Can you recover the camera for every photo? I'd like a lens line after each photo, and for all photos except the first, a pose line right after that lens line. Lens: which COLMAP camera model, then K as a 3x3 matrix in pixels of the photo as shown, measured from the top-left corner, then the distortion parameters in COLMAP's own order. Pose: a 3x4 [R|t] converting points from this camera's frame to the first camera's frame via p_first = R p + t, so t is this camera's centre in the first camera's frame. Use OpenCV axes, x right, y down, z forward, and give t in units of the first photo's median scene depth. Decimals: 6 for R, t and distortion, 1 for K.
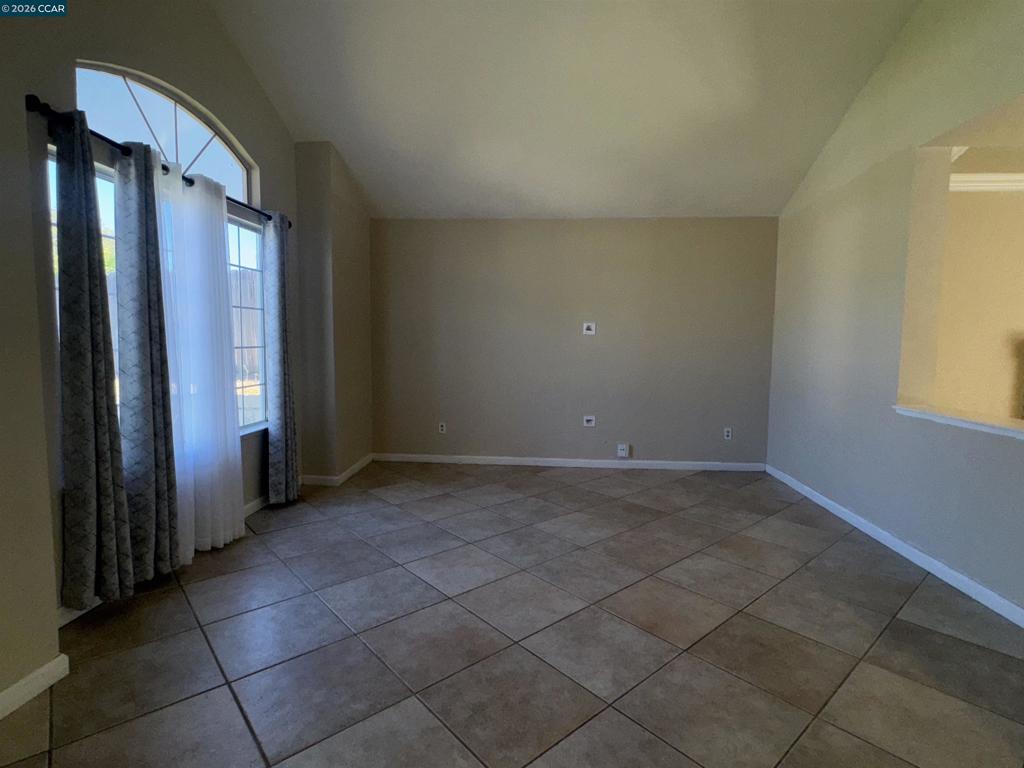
lens RADIAL K [[518.2, 0, 511.3], [0, 518.2, 381.3], [0, 0, 1]] dist [-0.003298, -0.000465]
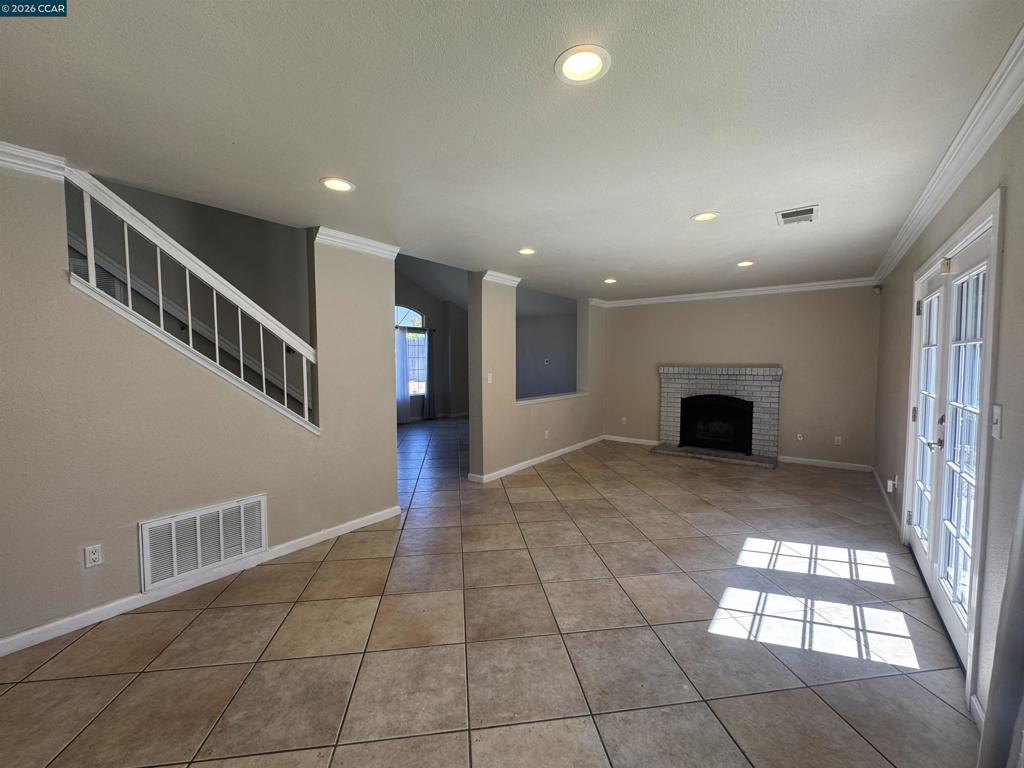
lens RADIAL K [[409.2, 0, 512.3], [0, 409.2, 383.0], [0, 0, 1]] dist [-0.000871, -0.000635]
pose [[0.840098, 0.019149, -0.542096, 2.015265], [-0.032555, 0.999355, -0.015149, 0.054110], [0.541457, 0.030375, 0.840180, -1.244267]]
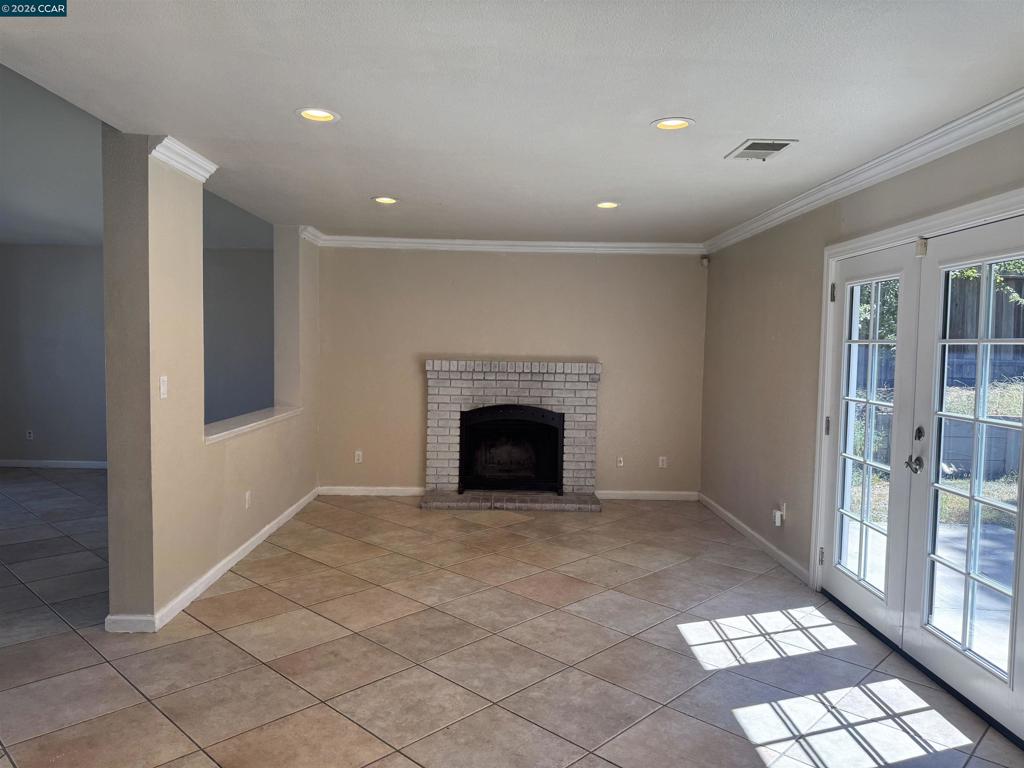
lens RADIAL K [[715.1, 0, 506.3], [0, 715.1, 396.9], [0, 0, 1]] dist [0.036087, -0.044277]
pose [[0.995729, 0.003539, 0.092258, 1.459996], [-0.003197, 0.999987, -0.003857, 0.029904], [-0.092270, 0.003545, 0.995728, -1.208391]]
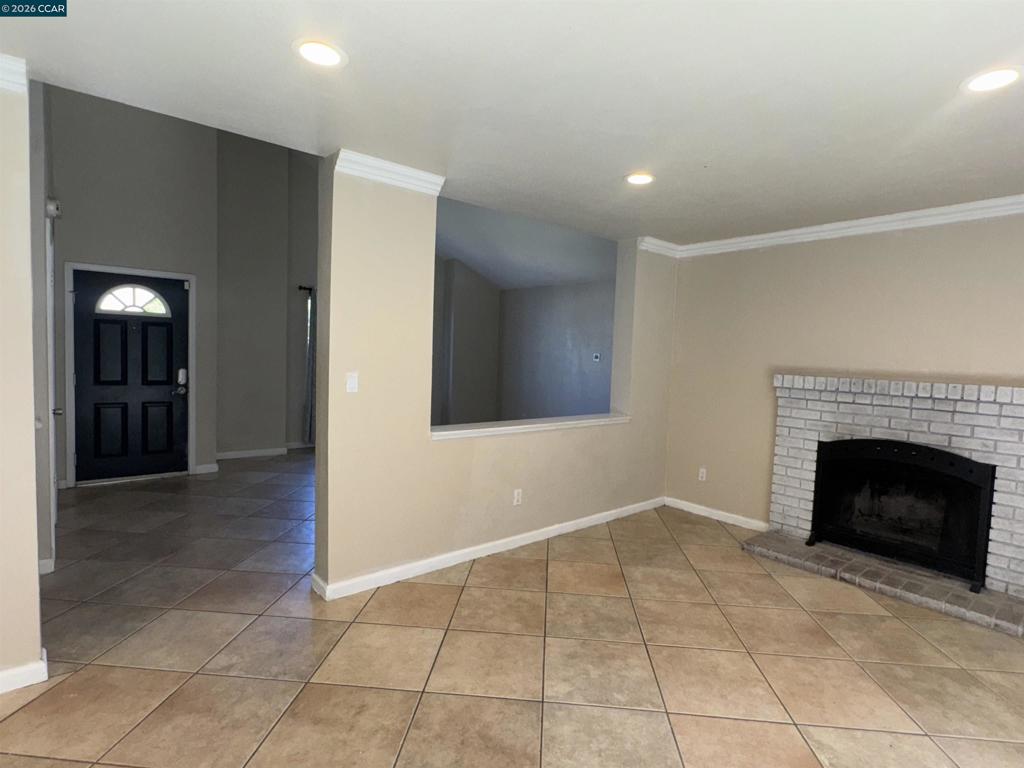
lens RADIAL K [[518.2, 0, 513.6], [0, 518.2, 386.1], [0, 0, 1]] dist [-0.003298, -0.000465]
pose [[0.702190, 0.059070, -0.709535, 1.964004], [-0.081738, 0.996652, 0.002081, -0.015746], [0.707282, 0.056535, 0.704667, -0.282169]]
